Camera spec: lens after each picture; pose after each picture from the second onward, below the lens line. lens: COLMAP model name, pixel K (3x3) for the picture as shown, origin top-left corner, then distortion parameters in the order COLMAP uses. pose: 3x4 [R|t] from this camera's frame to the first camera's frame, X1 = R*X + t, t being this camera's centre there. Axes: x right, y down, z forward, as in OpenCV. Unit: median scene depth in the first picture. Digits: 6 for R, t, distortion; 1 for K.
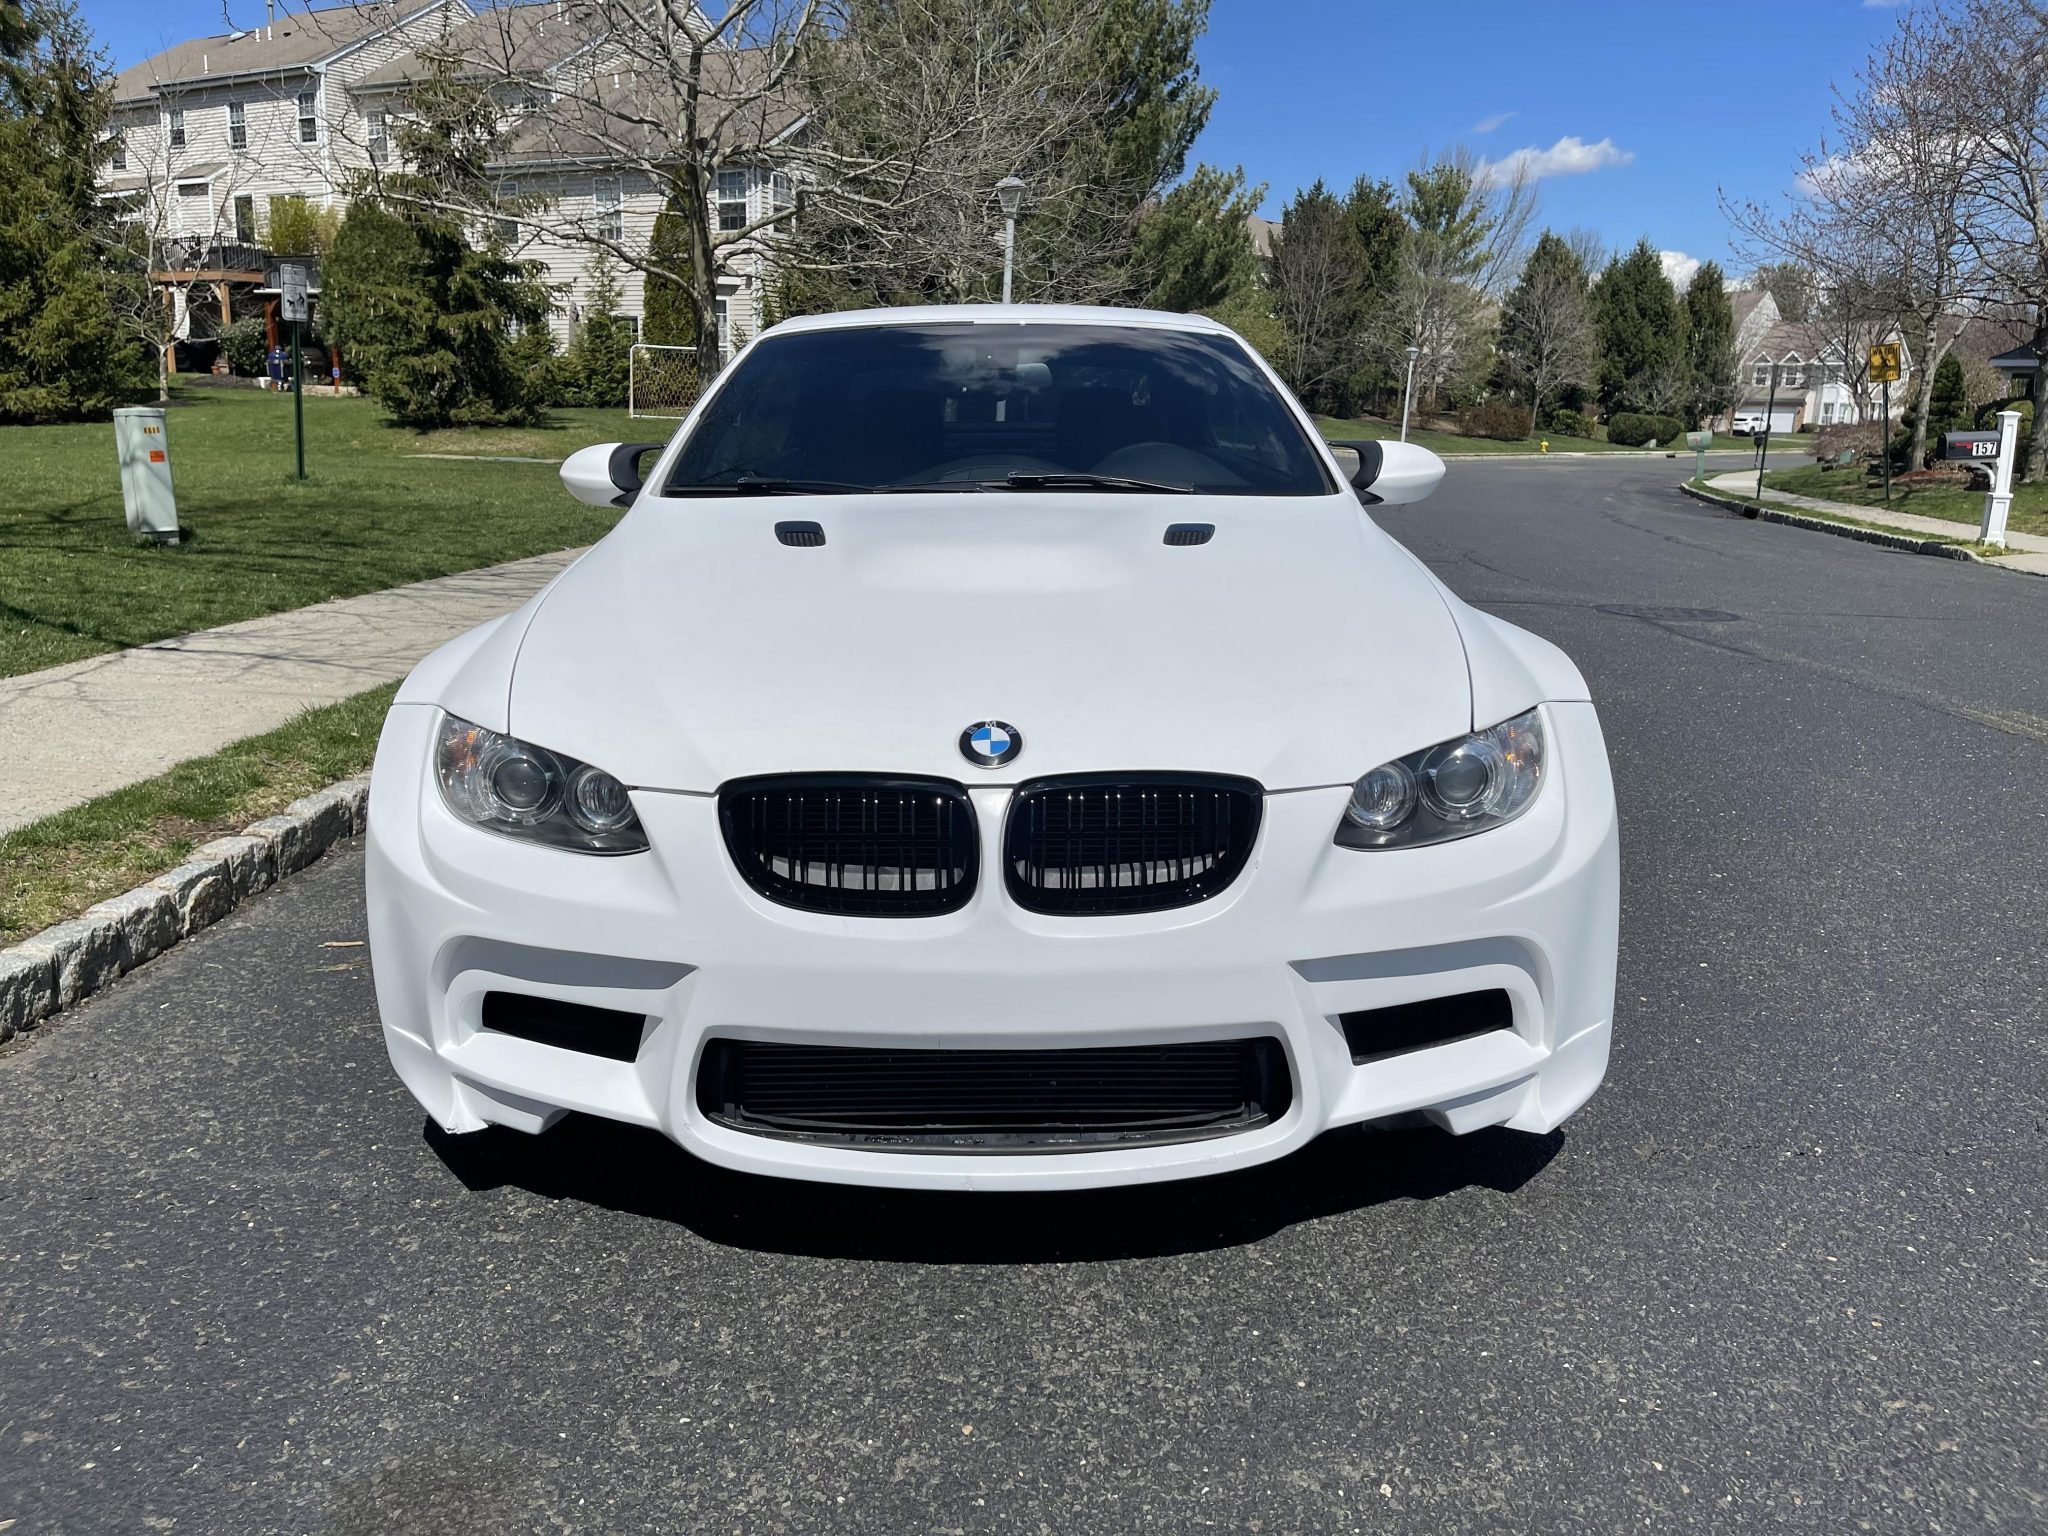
lens RADIAL K [[1542.4, 0, 1020.3], [0, 1542.4, 761.9], [0, 0, 1]] dist [0.075169, -0.100618]
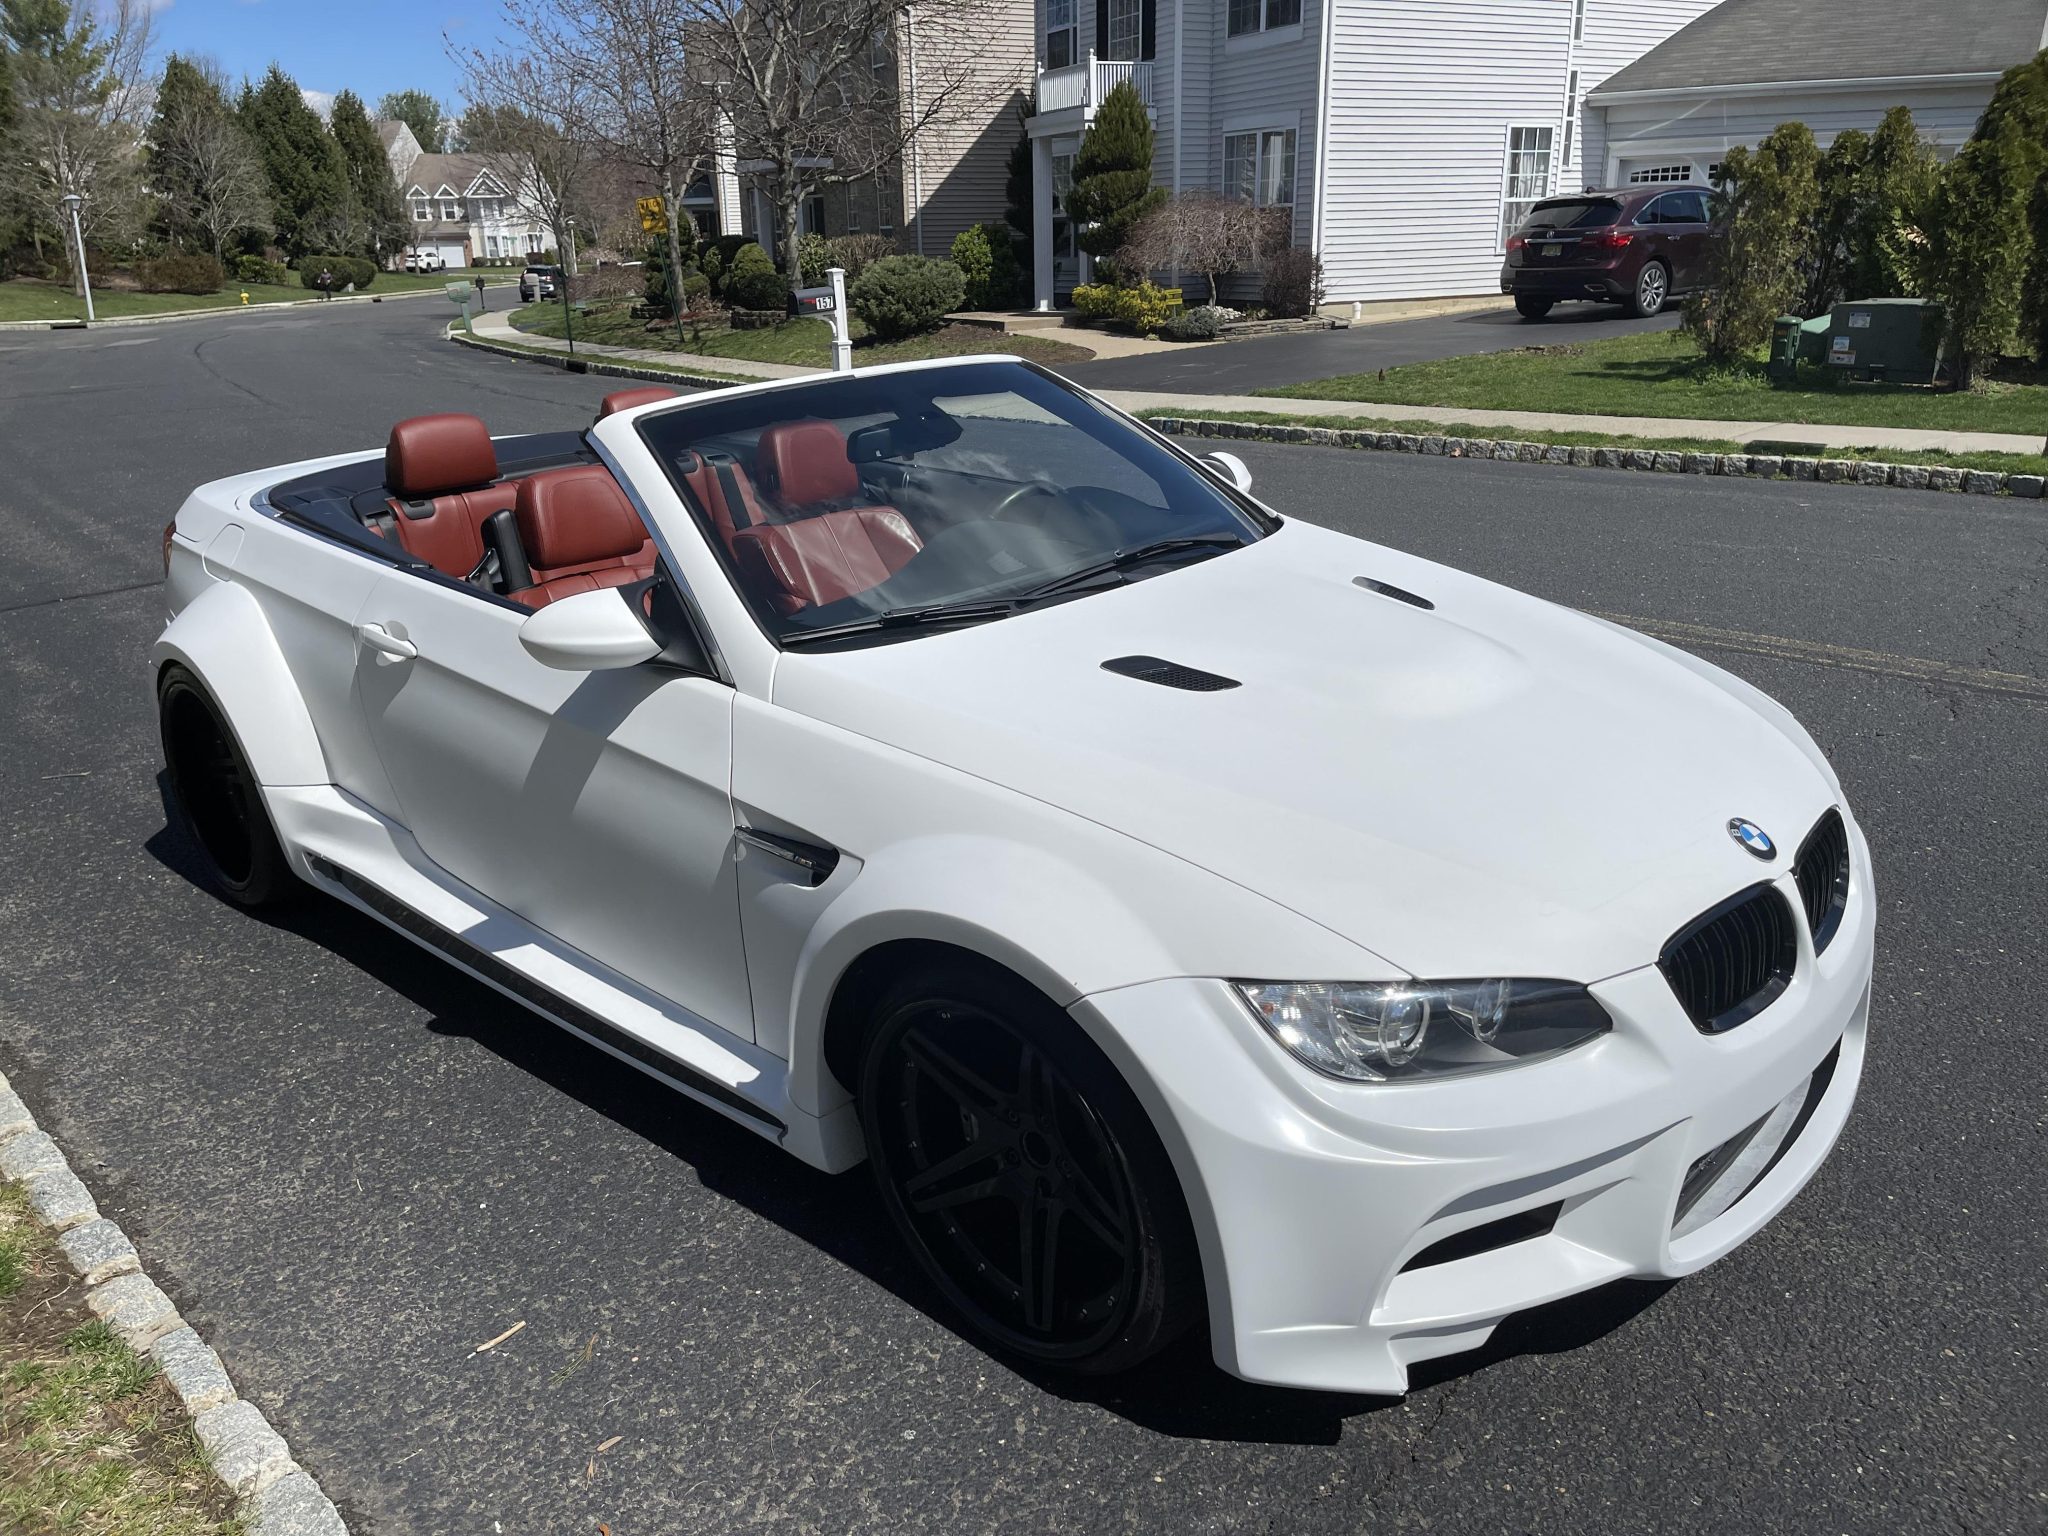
lens RADIAL K [[1542.4, 0, 1022.6], [0, 1542.4, 782.3], [0, 0, 1]] dist [0.075169, -0.100618]
pose [[0.698536, -0.274368, 0.660886, -0.067439], [0.199359, 0.961625, 0.188504, -0.022286], [-0.687244, 0.000077, 0.726427, 0.029748]]
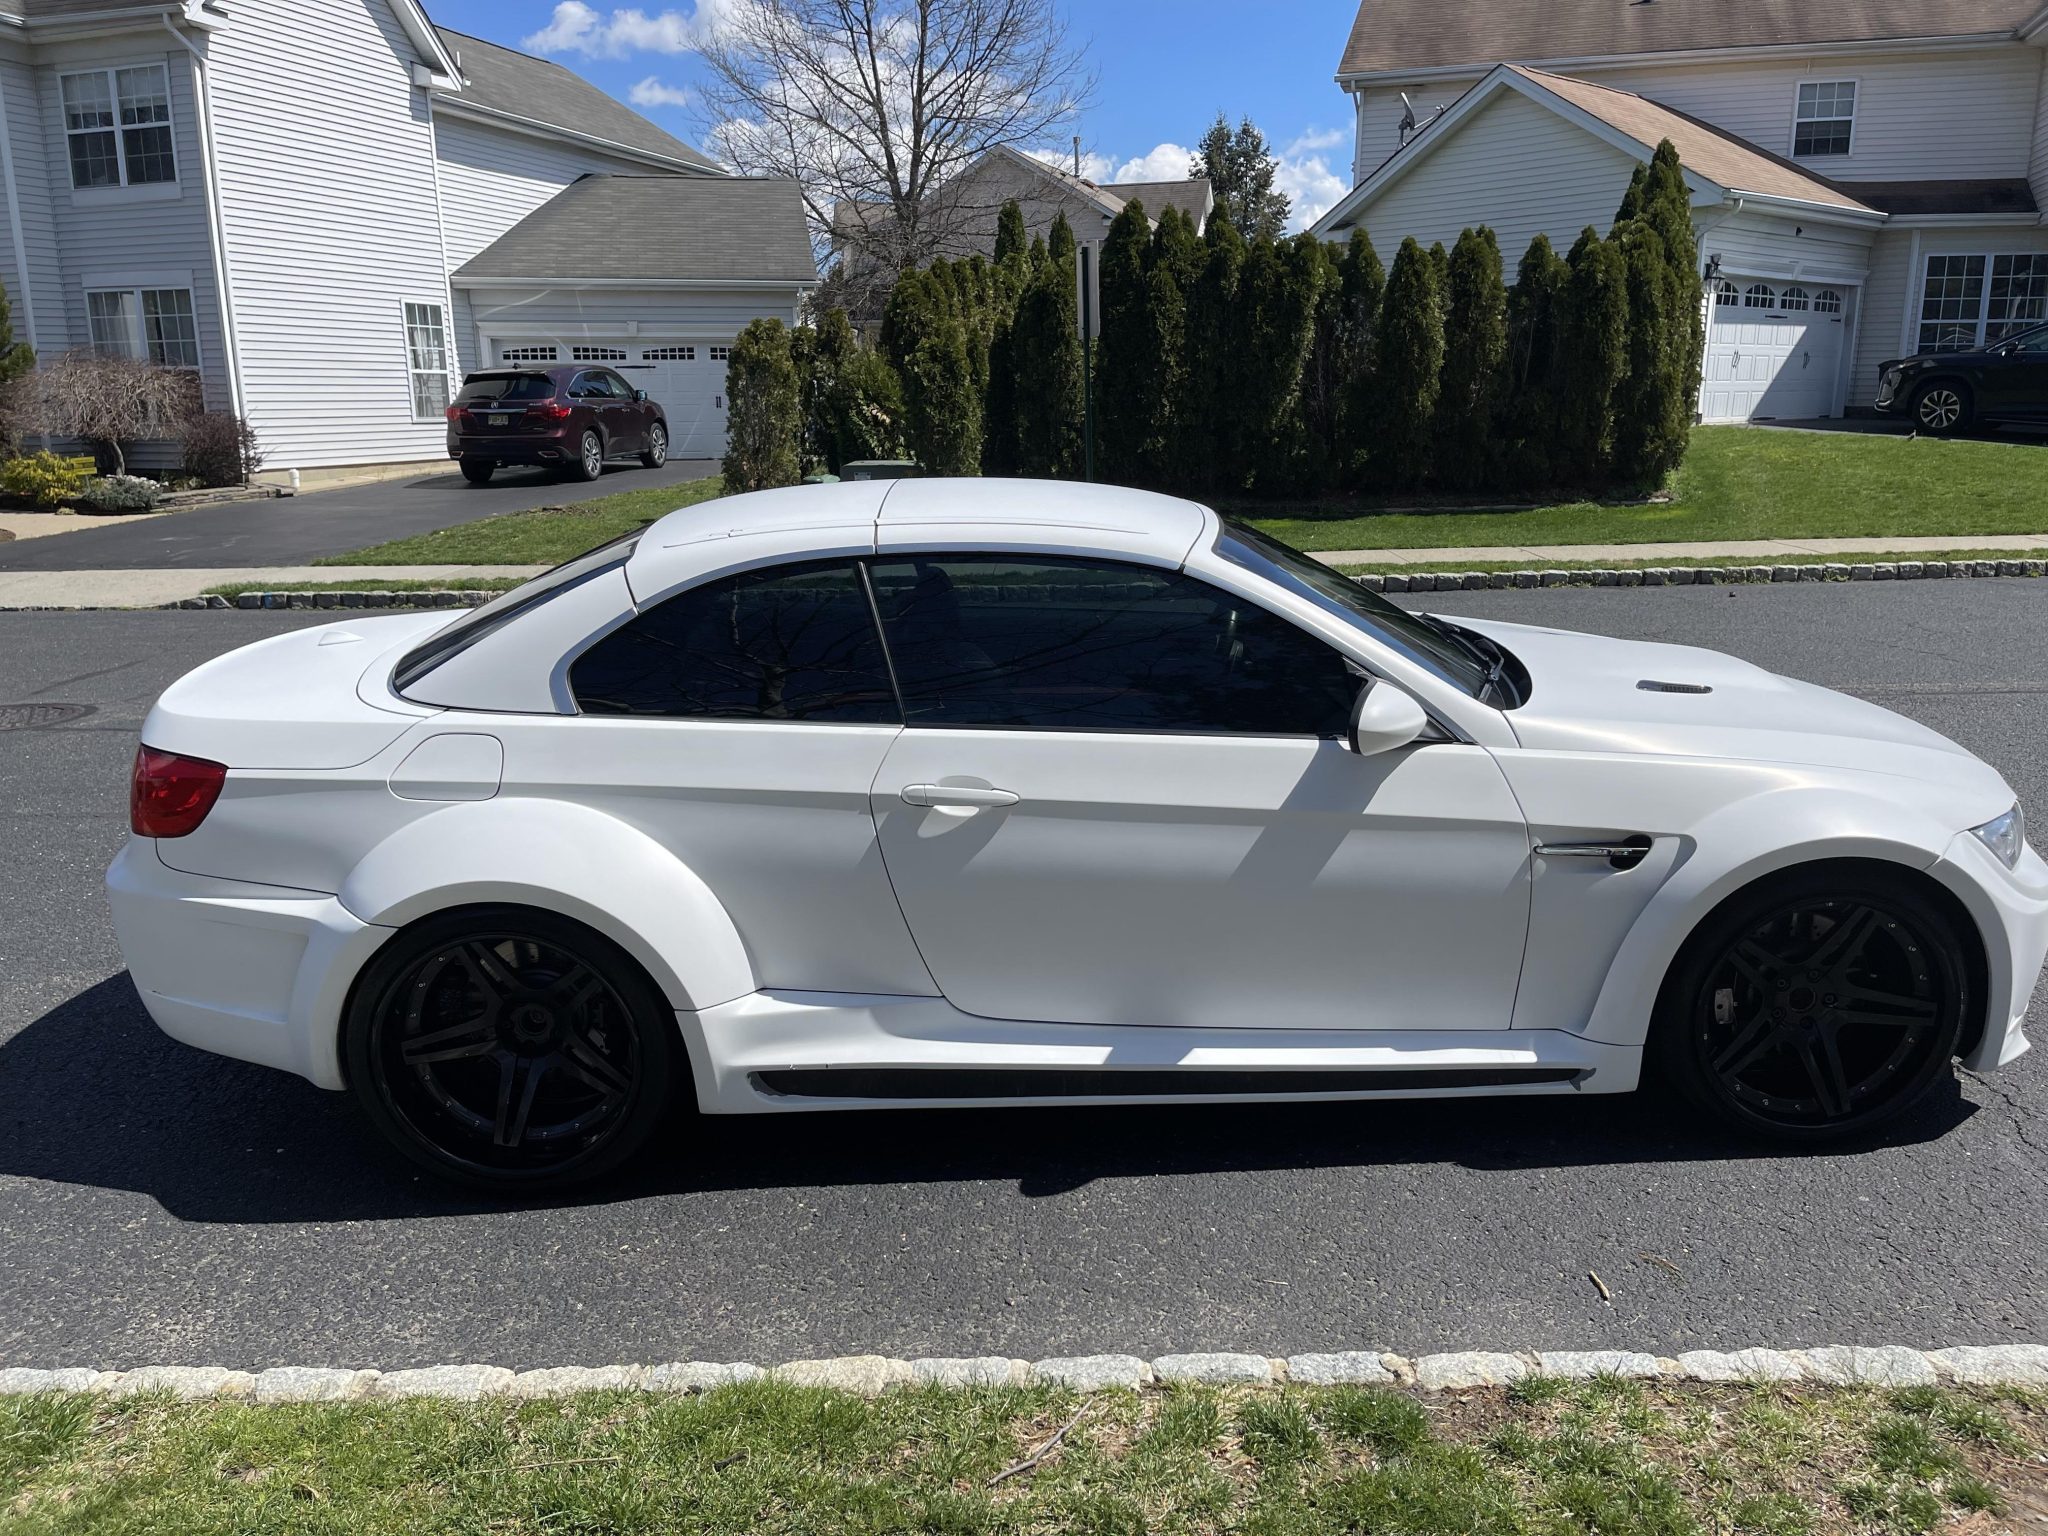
lens RADIAL K [[1542.4, 0, 1031.1], [0, 1542.4, 763.9], [0, 0, 1]] dist [0.075169, -0.100618]
pose [[-0.009444, -0.258487, 0.965969, -0.119548], [0.231532, 0.939195, 0.253586, -0.045299], [-0.972782, 0.226047, 0.050978, 0.119329]]
